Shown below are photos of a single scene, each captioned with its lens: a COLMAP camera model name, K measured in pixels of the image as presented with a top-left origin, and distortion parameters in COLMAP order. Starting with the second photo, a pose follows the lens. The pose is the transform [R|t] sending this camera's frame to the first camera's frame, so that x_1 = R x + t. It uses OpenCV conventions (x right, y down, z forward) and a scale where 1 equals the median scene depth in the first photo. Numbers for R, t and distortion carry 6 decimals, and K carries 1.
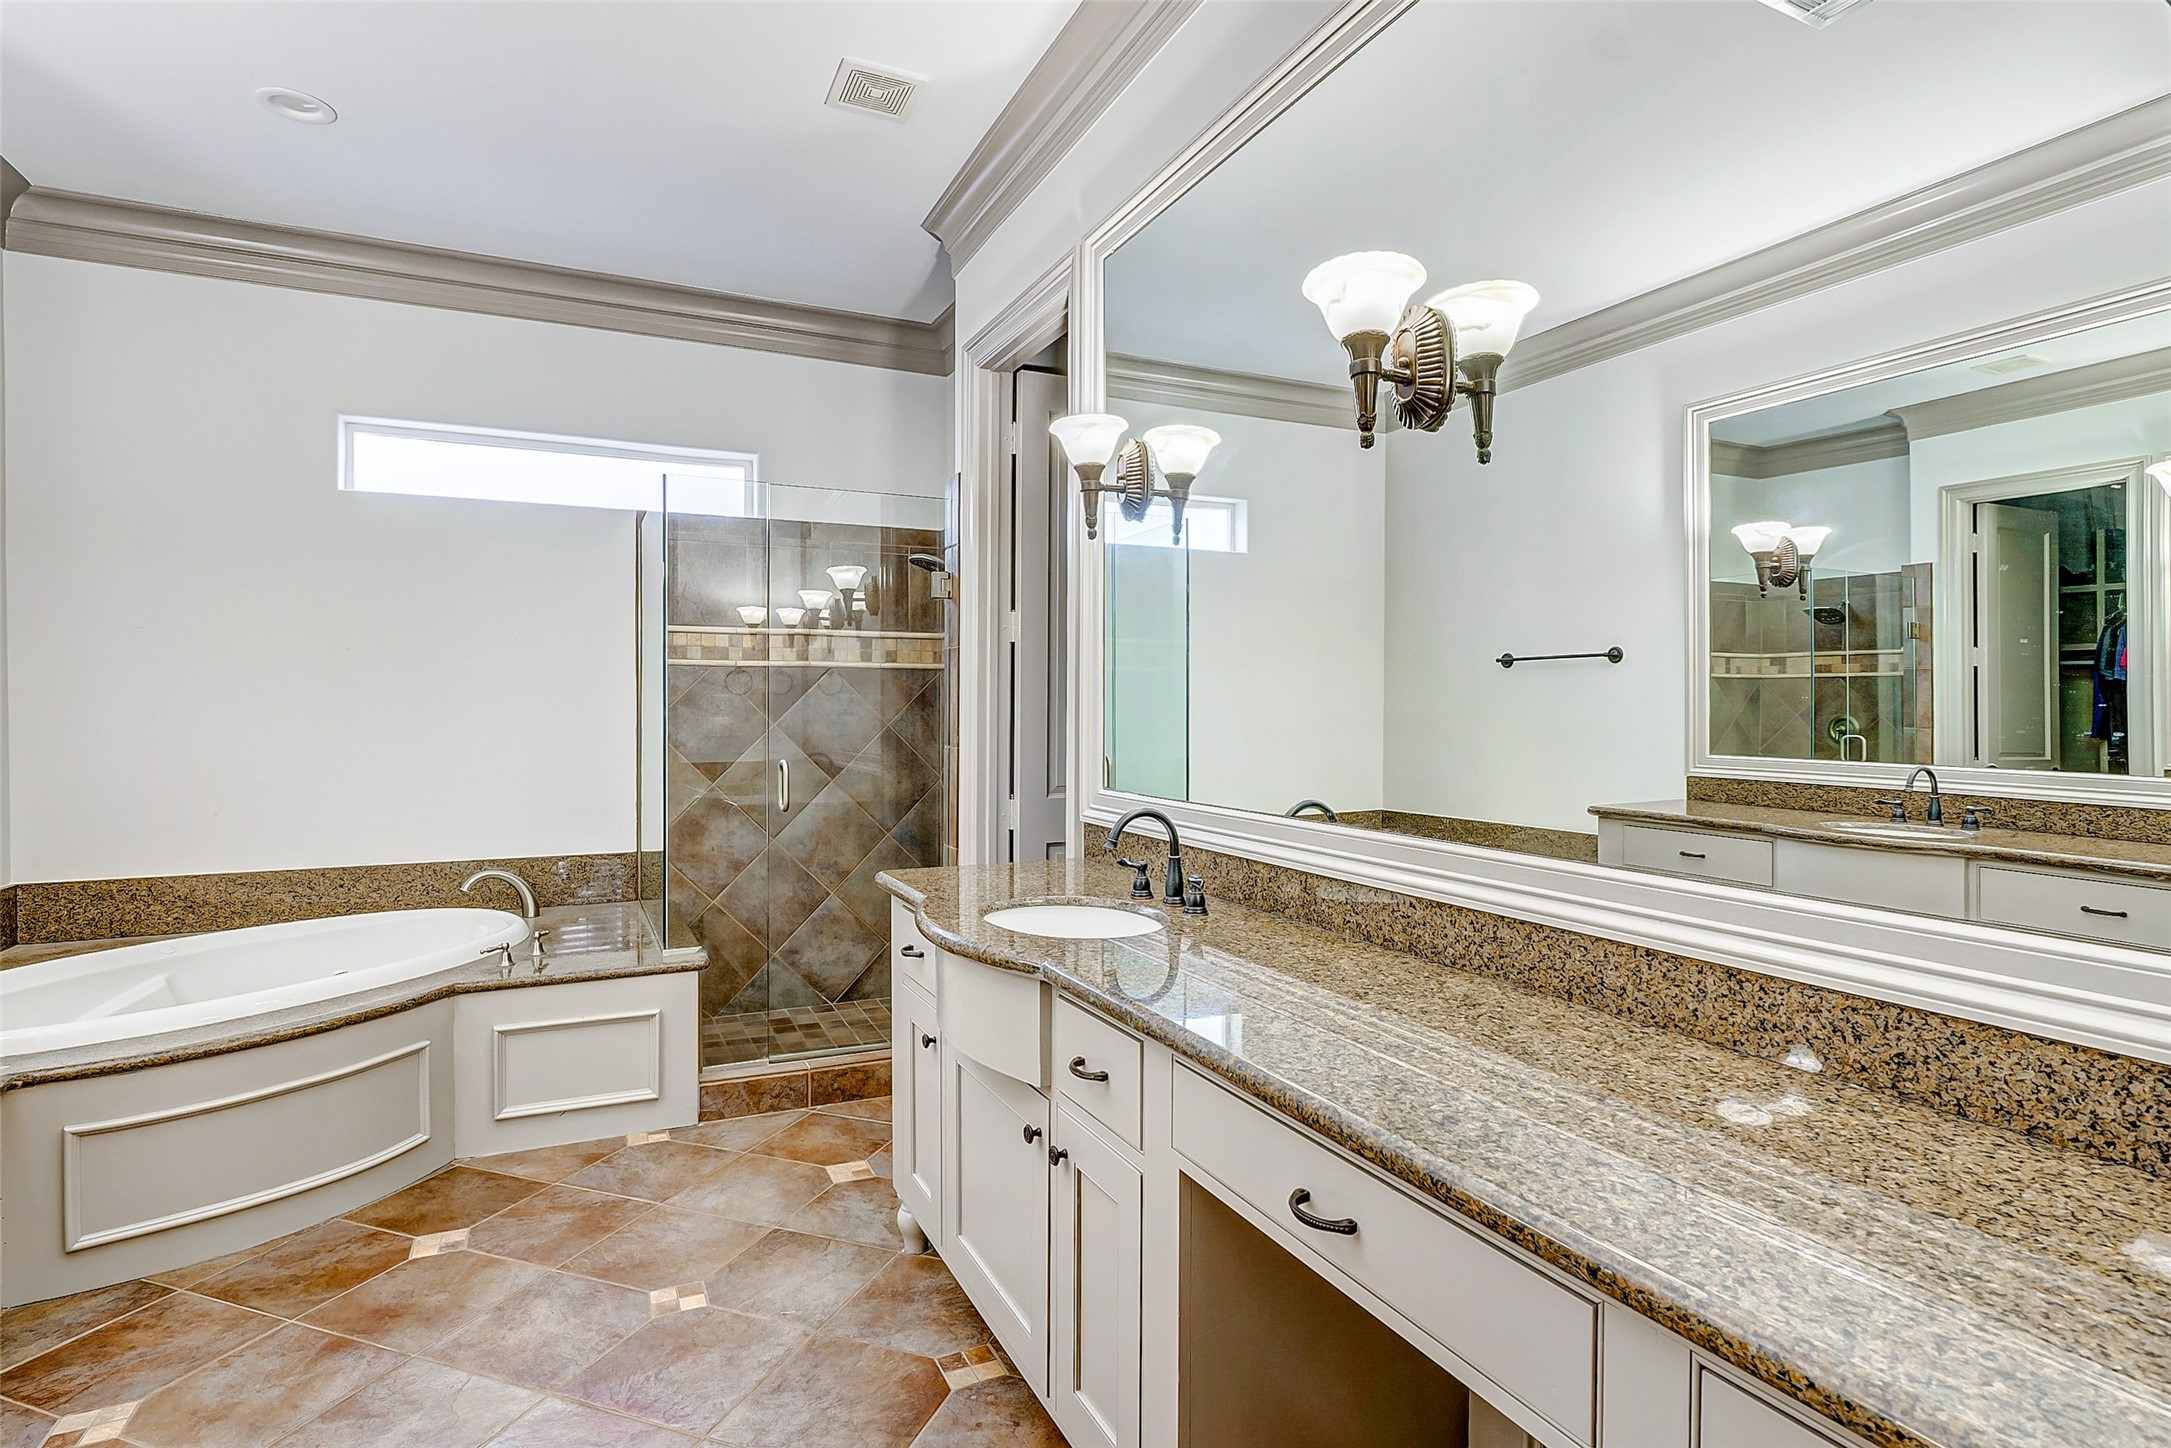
lens RADIAL K [[1065.2, 0, 1078.2], [0, 1065.2, 719.0], [0, 0, 1]] dist [-0.013102, -0.000320]
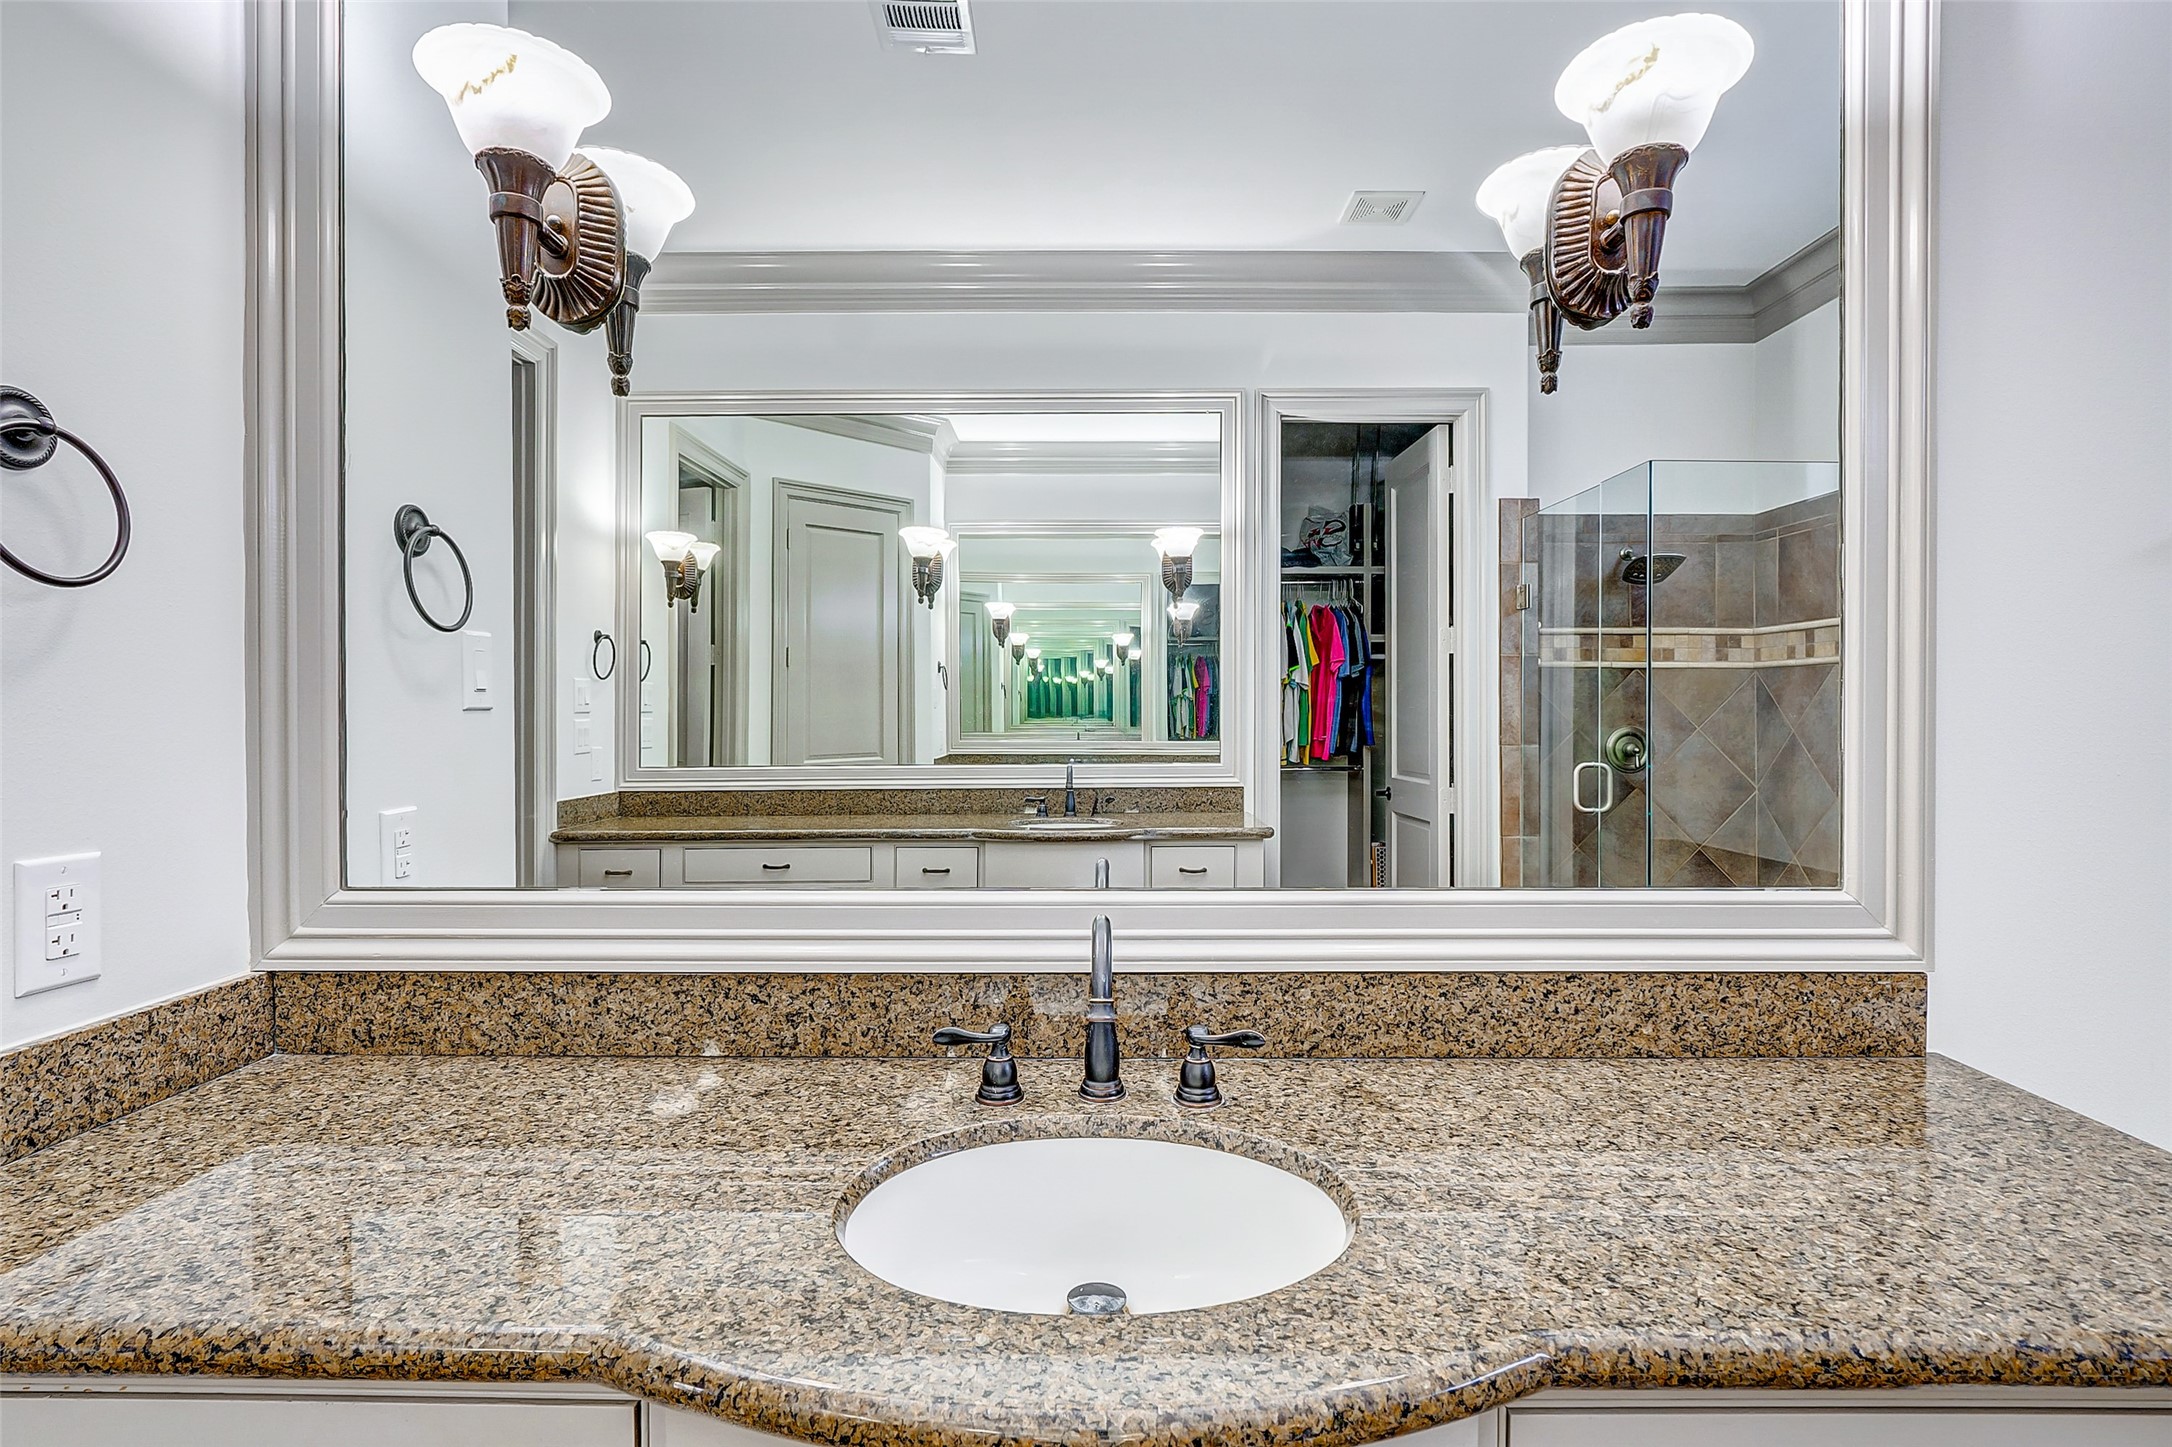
lens RADIAL K [[1065.7, 0, 1078.7], [0, 1065.7, 718.5], [0, 0, 1]] dist [-0.013102, -0.000320]
pose [[0.438069, 0.000659, 0.898941, -0.178621], [0.007362, 0.999964, -0.004321, -0.000965], [-0.898911, 0.008511, 0.438049, 0.378873]]
